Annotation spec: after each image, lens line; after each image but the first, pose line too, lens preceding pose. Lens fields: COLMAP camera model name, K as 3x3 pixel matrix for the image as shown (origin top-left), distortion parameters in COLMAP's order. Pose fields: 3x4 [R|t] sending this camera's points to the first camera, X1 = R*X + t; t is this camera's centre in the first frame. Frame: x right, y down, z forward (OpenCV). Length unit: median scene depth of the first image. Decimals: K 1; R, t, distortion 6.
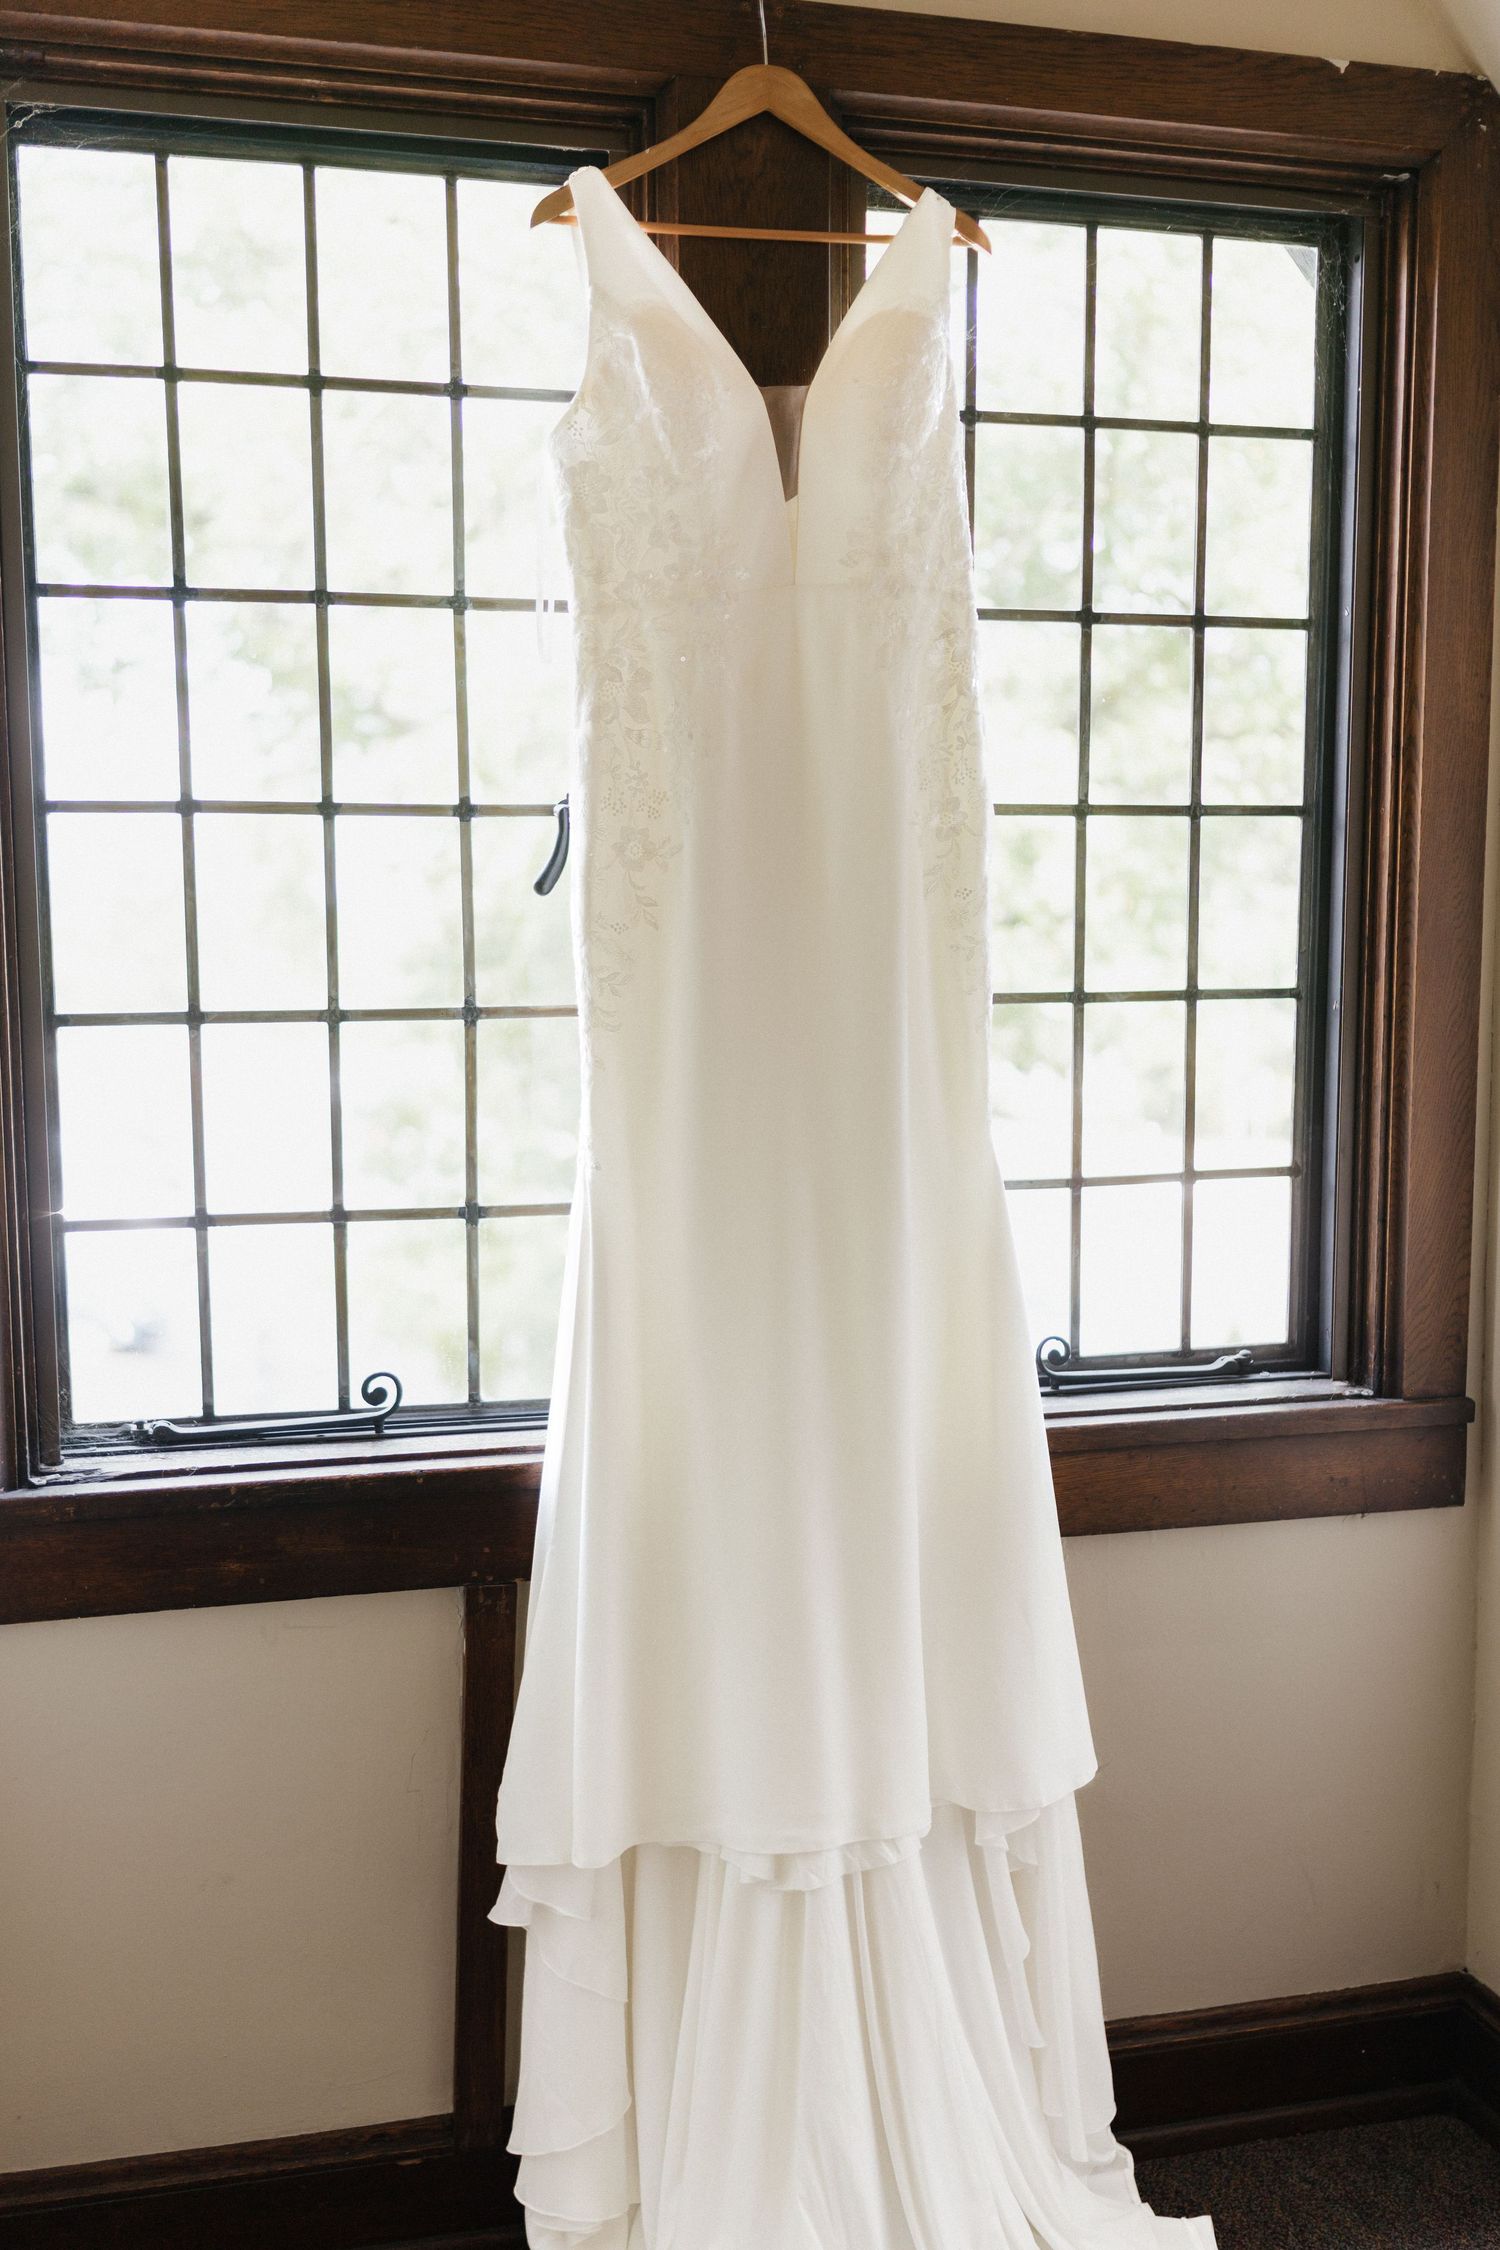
lens RADIAL K [[2204.1, 0, 752.3], [0, 2204.1, 1149.4], [0, 0, 1]] dist [0.005763, 0.007085]
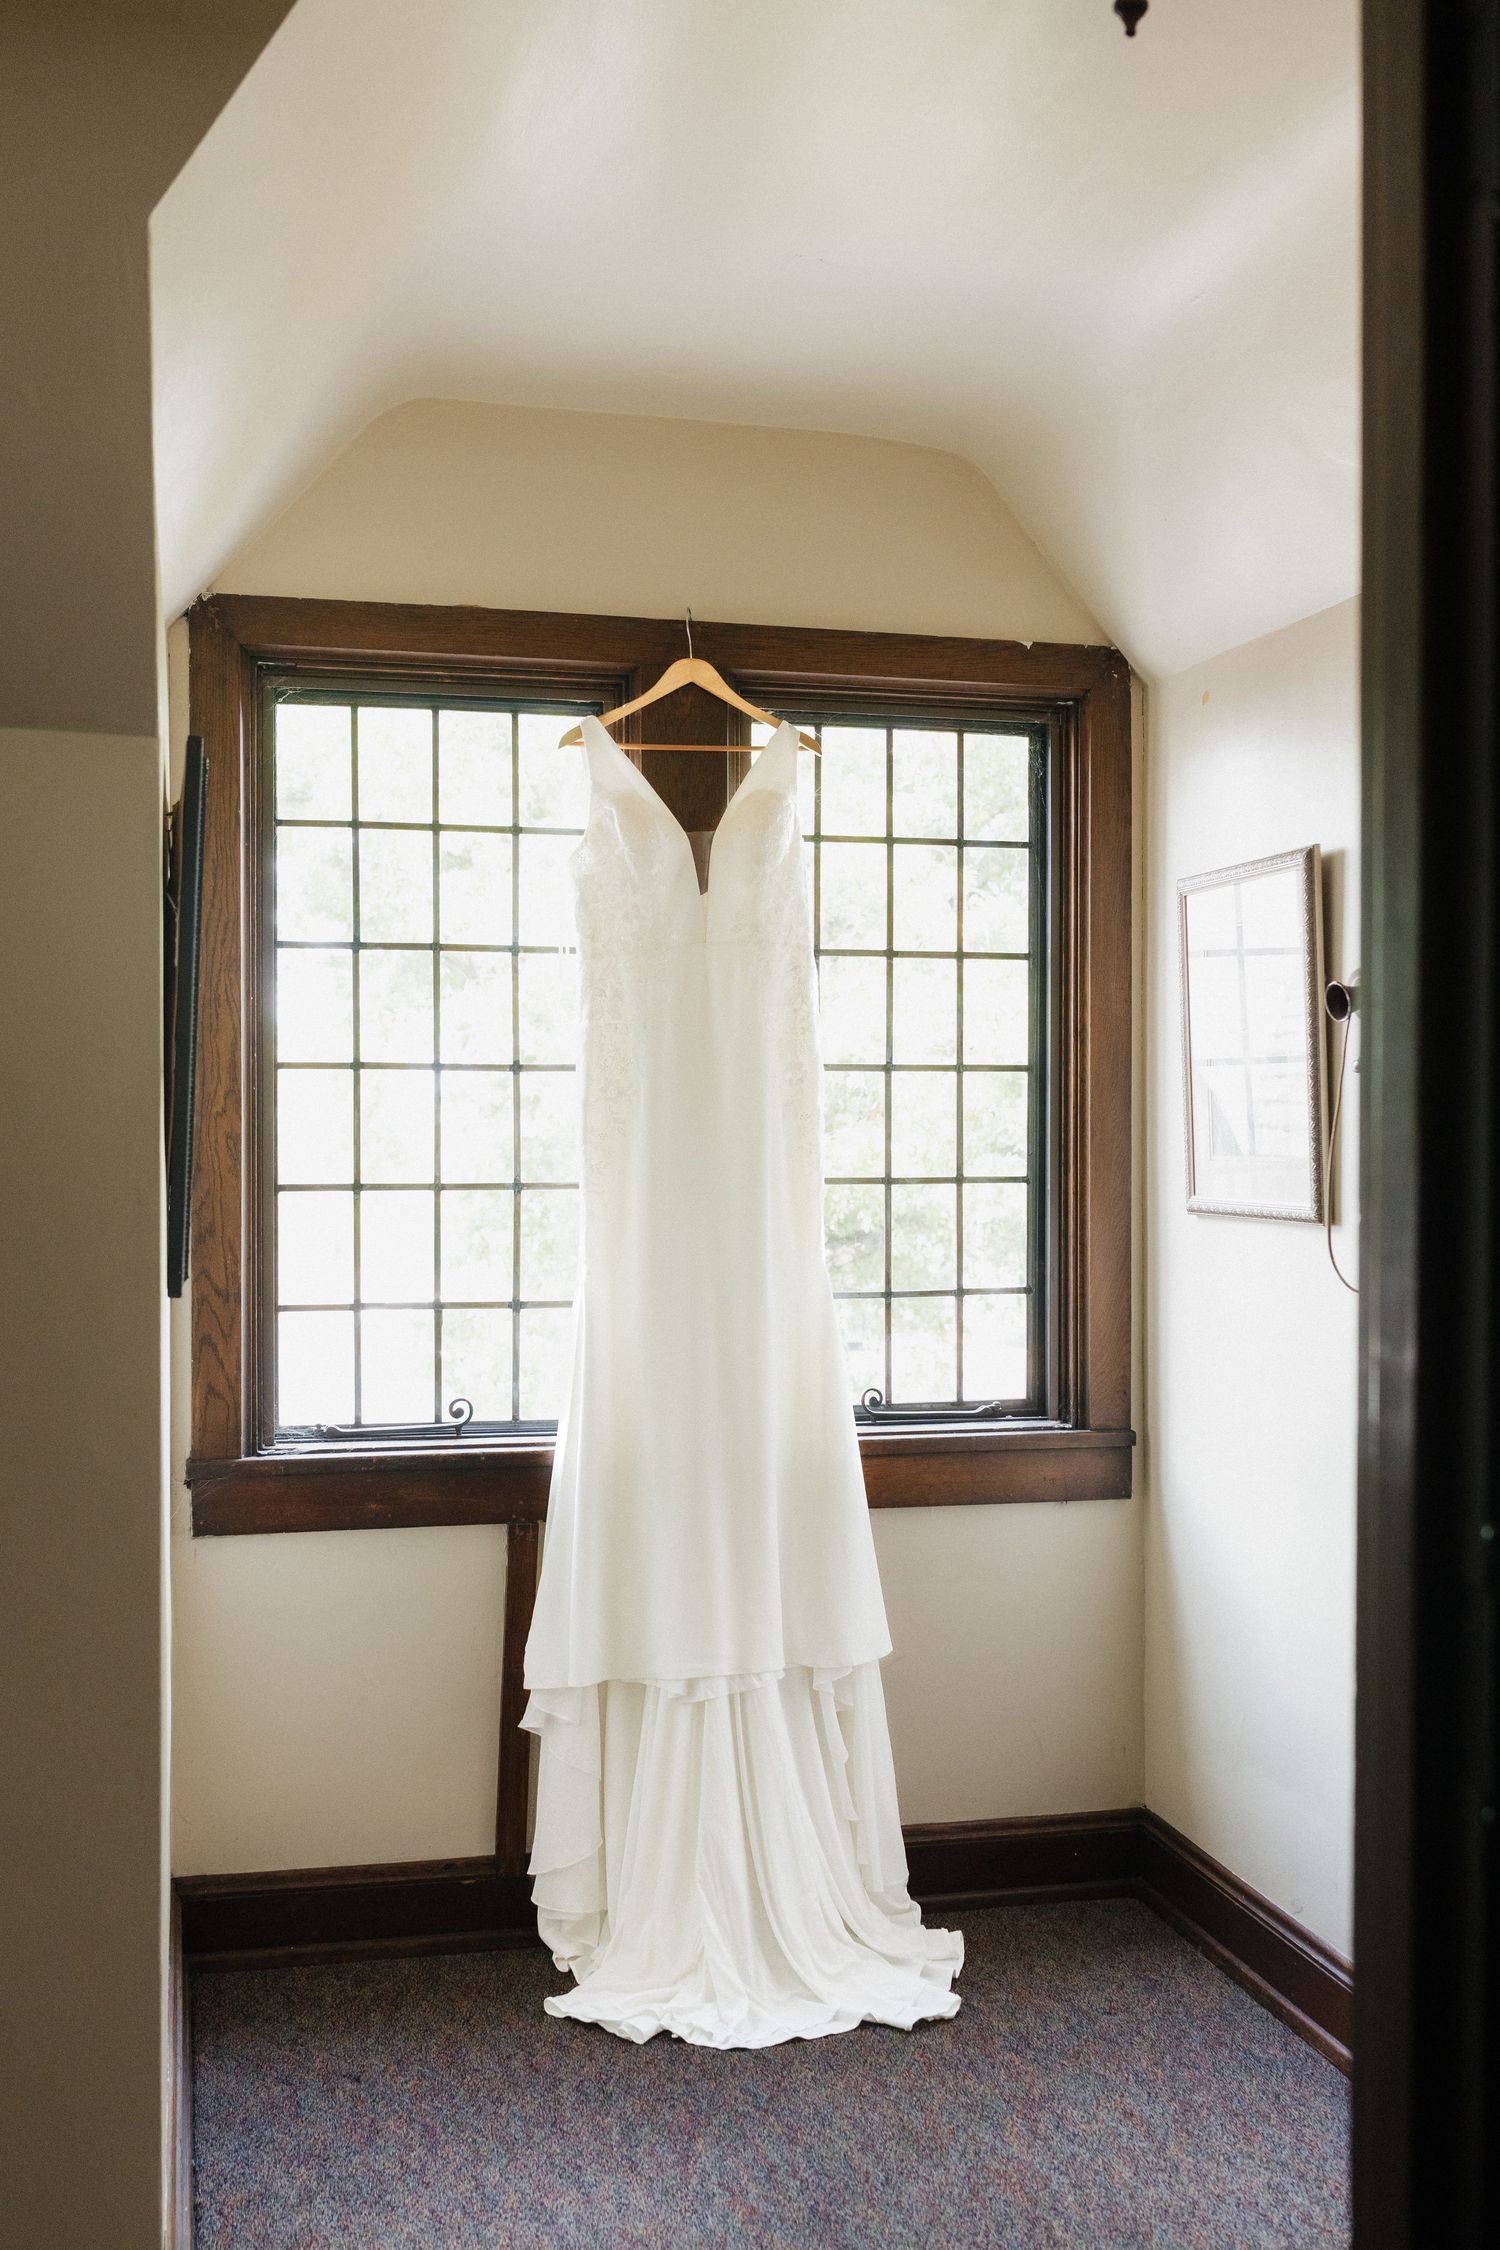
lens RADIAL K [[2204.1, 0, 752.3], [0, 2204.1, 1149.4], [0, 0, 1]] dist [0.005763, 0.007085]
pose [[0.999692, 0.004176, -0.024446, 0.095143], [-0.006712, 0.994495, -0.104573, 0.087132], [0.023875, 0.104705, 0.994217, -0.692417]]
